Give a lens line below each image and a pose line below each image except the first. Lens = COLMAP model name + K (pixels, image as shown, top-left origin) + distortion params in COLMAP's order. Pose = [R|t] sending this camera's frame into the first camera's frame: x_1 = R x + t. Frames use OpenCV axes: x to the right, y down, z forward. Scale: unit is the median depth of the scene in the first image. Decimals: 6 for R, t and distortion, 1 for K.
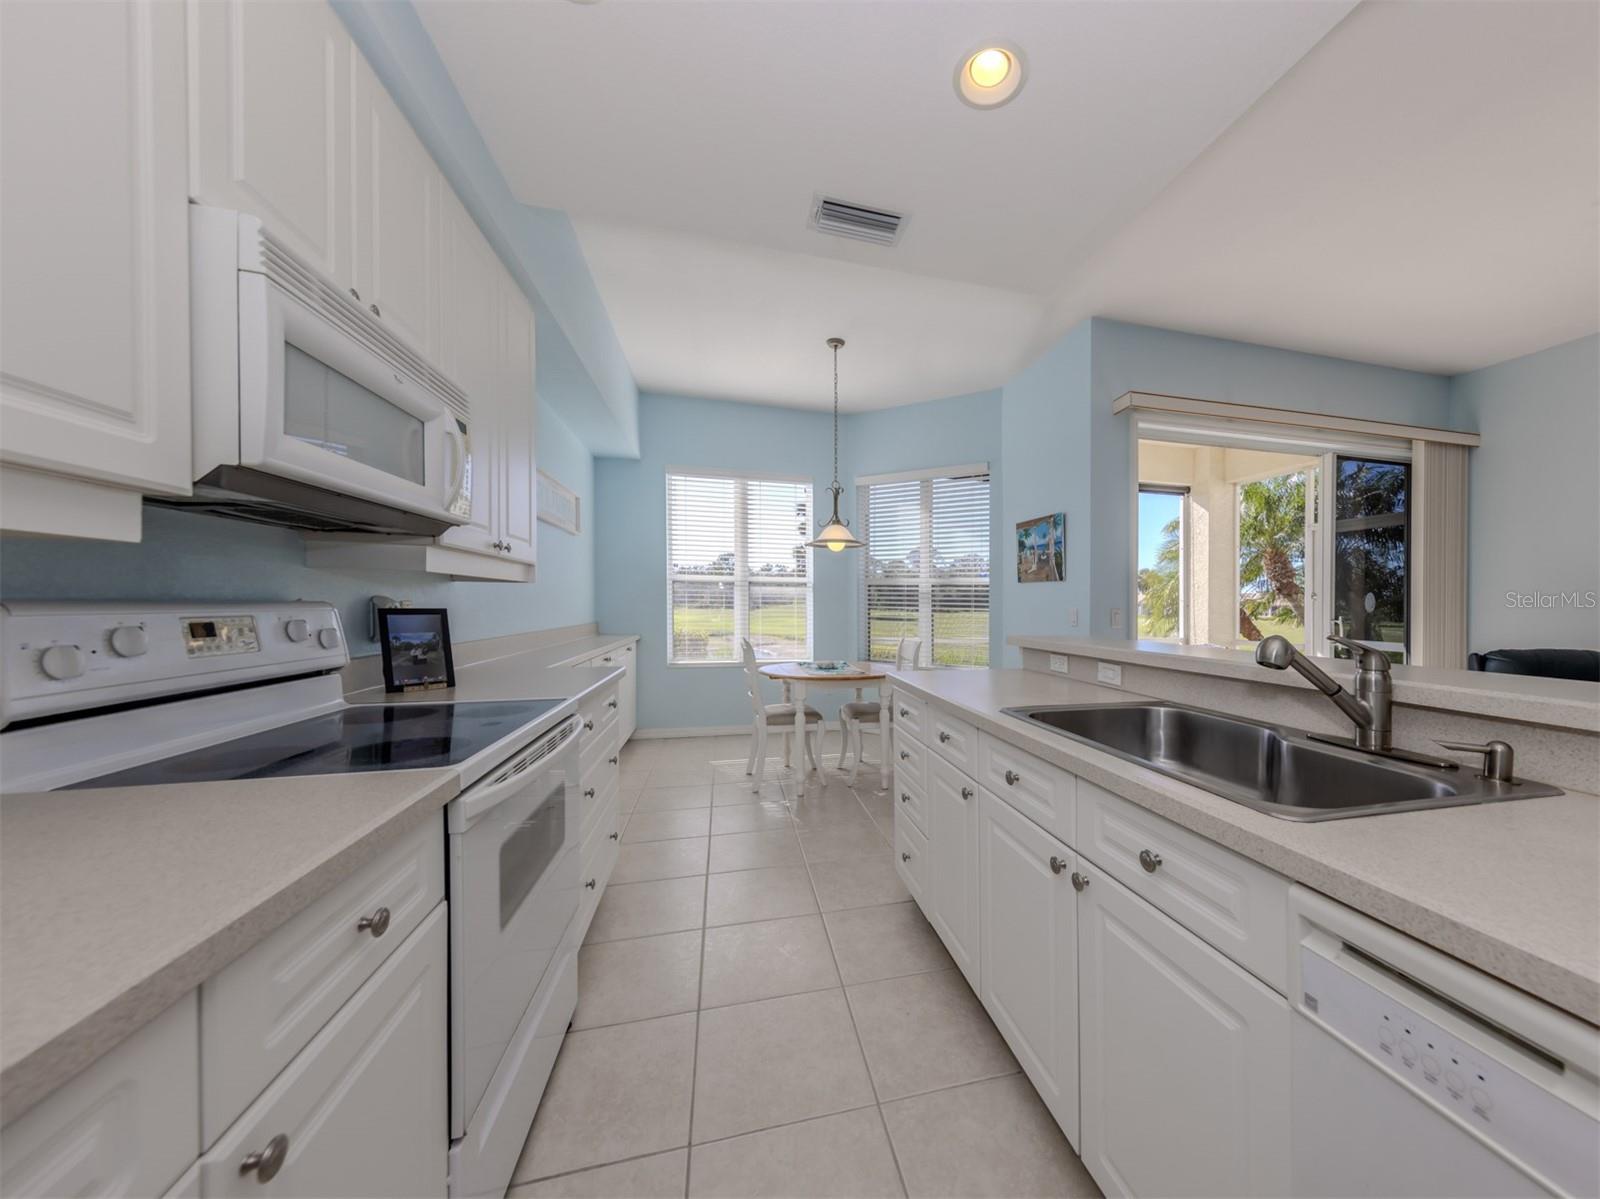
lens RADIAL K [[588.4, 0, 860.2], [0, 588.4, 635.0], [0, 0, 1]] dist [0.000841, -0.000146]
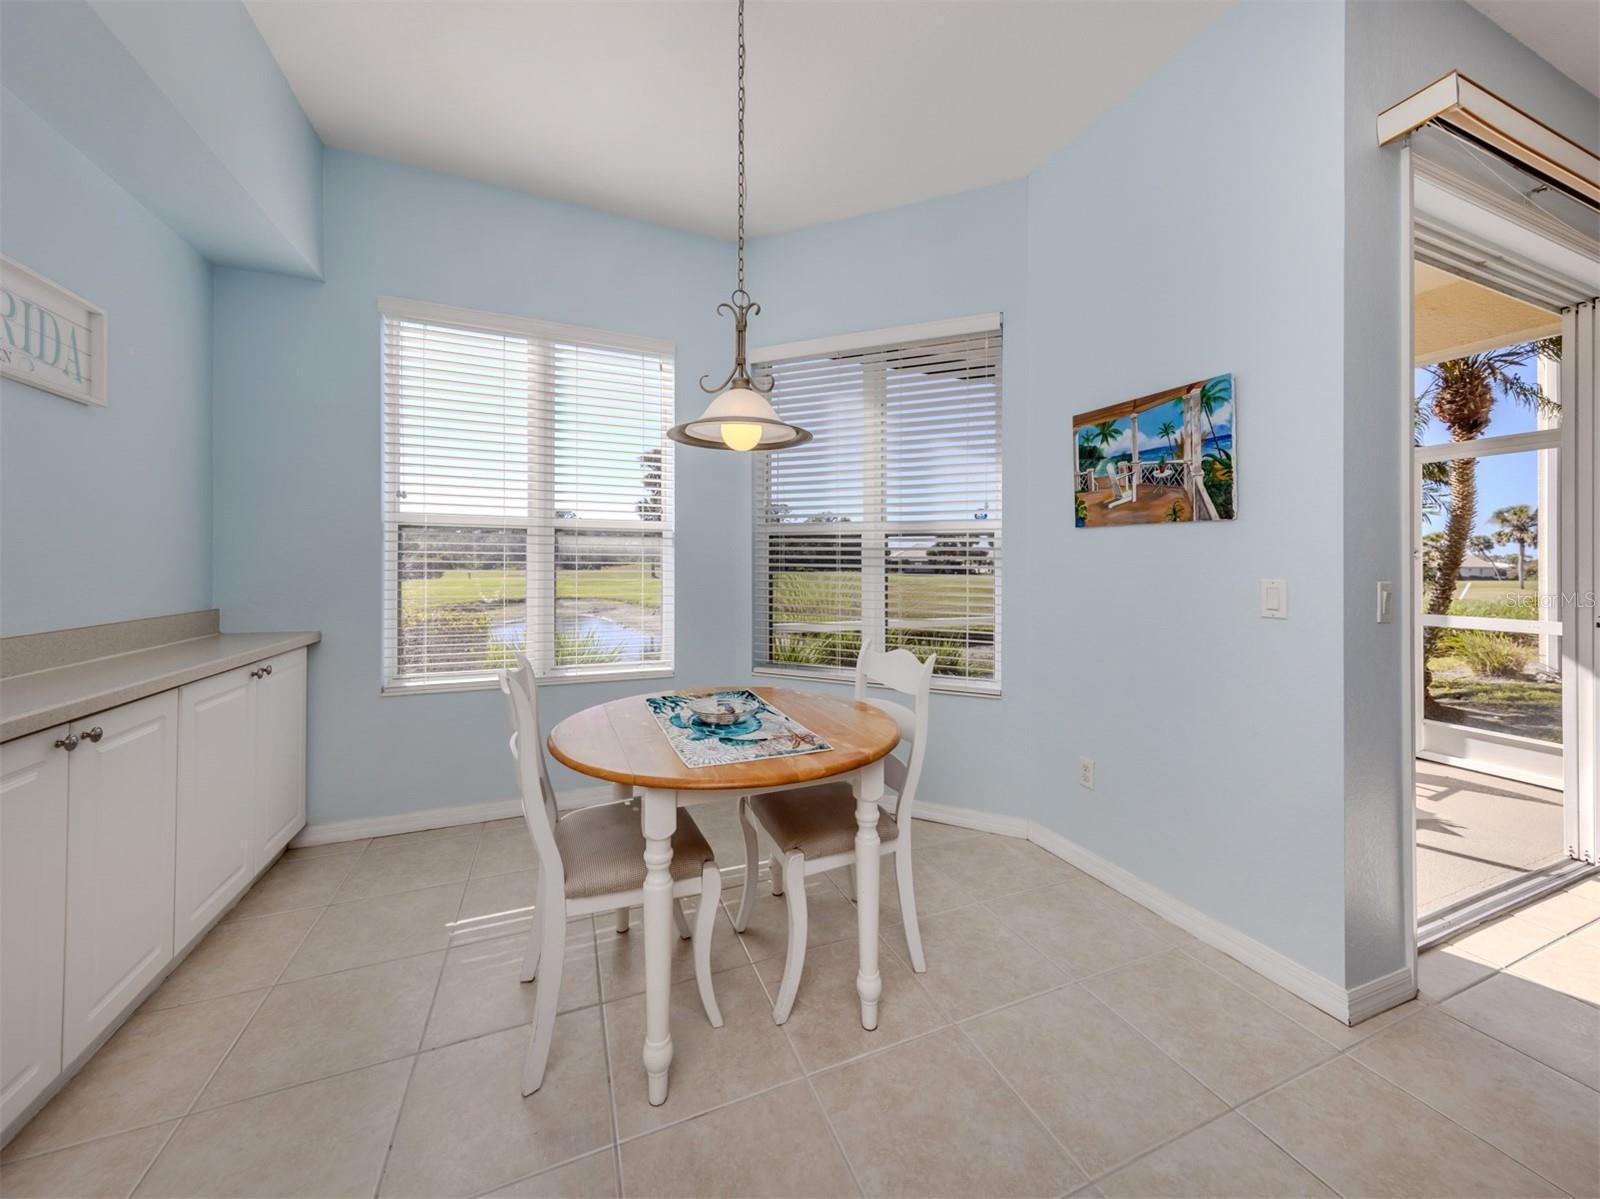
lens RADIAL K [[623.6, 0, 793.4], [0, 623.6, 562.9], [0, 0, 1]] dist [0.001121, -0.000213]
pose [[0.990953, -0.001963, 0.134193, -0.065472], [0.009138, 0.998560, -0.052871, -0.033770], [-0.133896, 0.053619, 0.989544, 0.543440]]
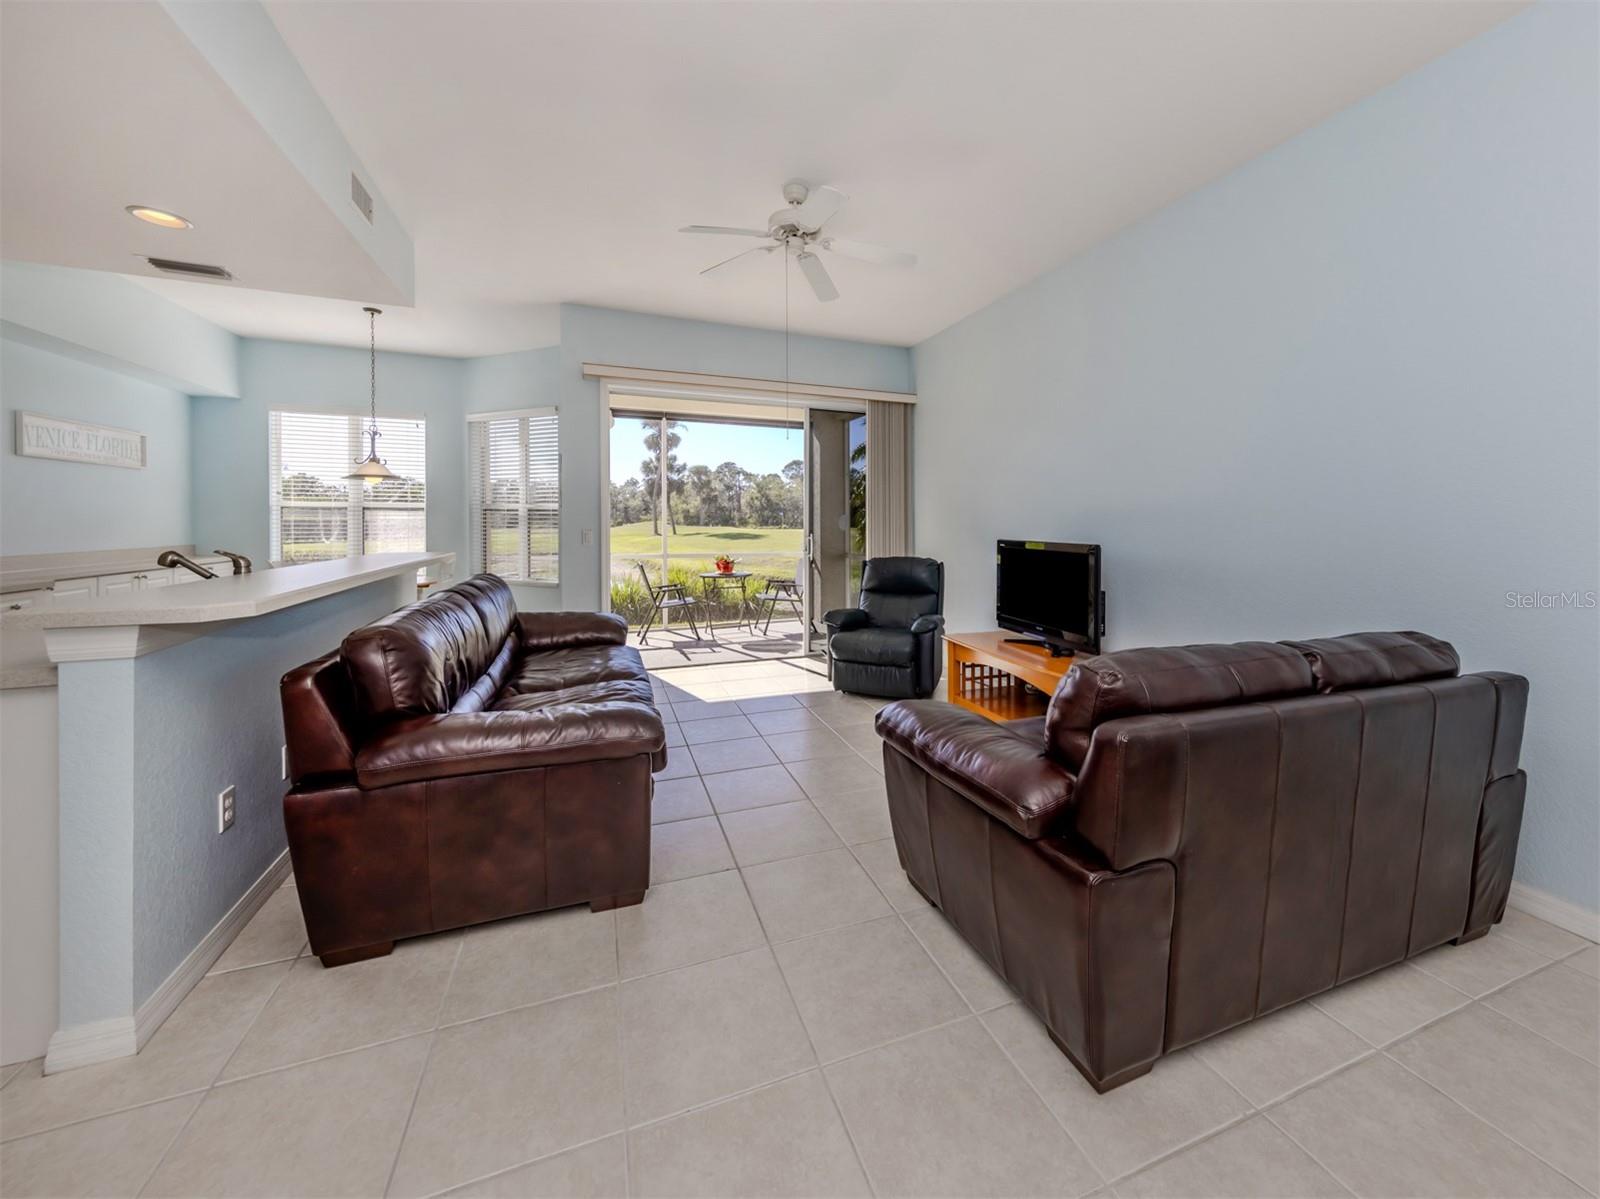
lens RADIAL K [[623.6, 0, 838.1], [0, 623.6, 565.6], [0, 0, 1]] dist [0.001121, -0.000213]
pose [[0.993807, -0.012274, 0.110443, 0.799894], [0.009702, 0.999670, 0.023802, 0.004434], [-0.110699, -0.022583, 0.993597, -0.408119]]
